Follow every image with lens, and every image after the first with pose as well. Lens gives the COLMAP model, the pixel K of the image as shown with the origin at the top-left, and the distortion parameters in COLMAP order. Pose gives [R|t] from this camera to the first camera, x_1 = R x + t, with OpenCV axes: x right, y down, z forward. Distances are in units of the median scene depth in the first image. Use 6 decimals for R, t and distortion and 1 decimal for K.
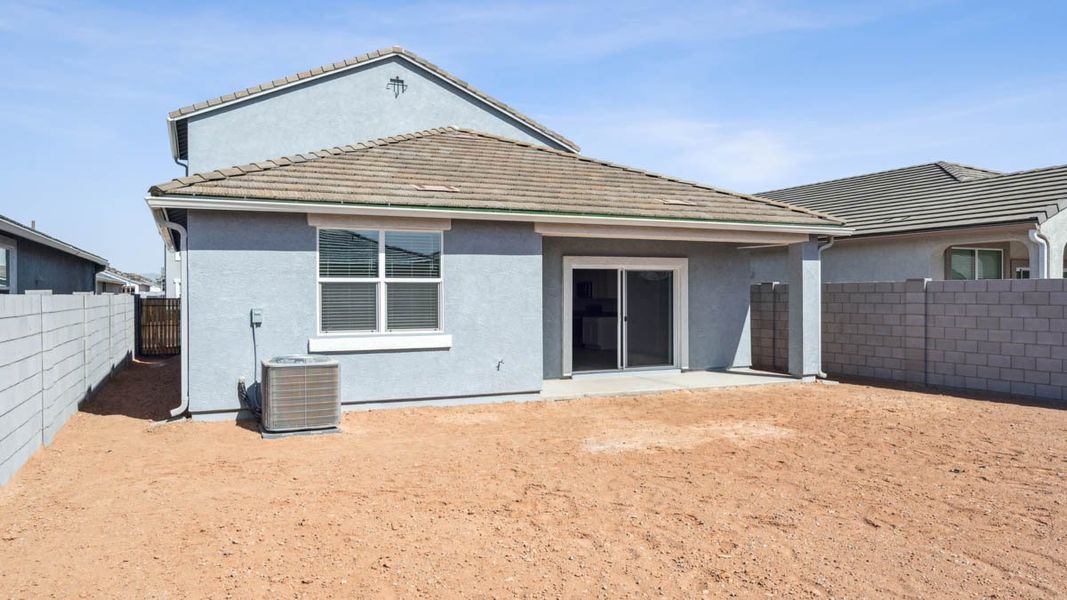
lens RADIAL K [[748.0, 0, 537.5], [0, 748.0, 295.5], [0, 0, 1]] dist [-0.006143, 0.001154]
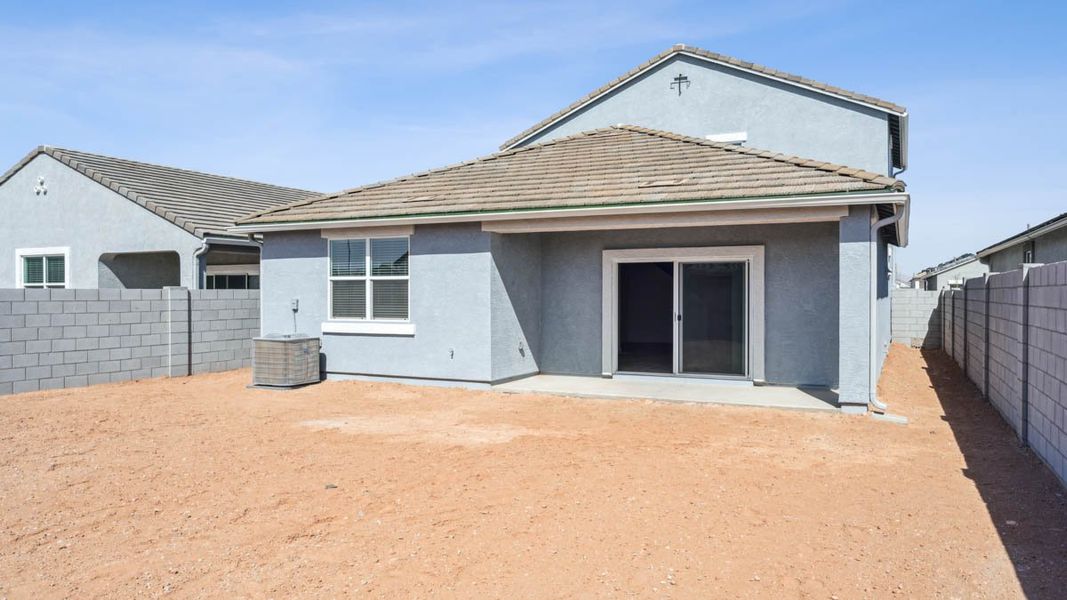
lens RADIAL K [[748.0, 0, 537.5], [0, 748.0, 295.5], [0, 0, 1]] dist [-0.006143, 0.001154]
pose [[0.648532, 0.006455, -0.761160, 0.891448], [-0.003287, 0.999978, 0.005680, 0.000566], [0.761180, -0.001182, 0.648539, 0.389397]]
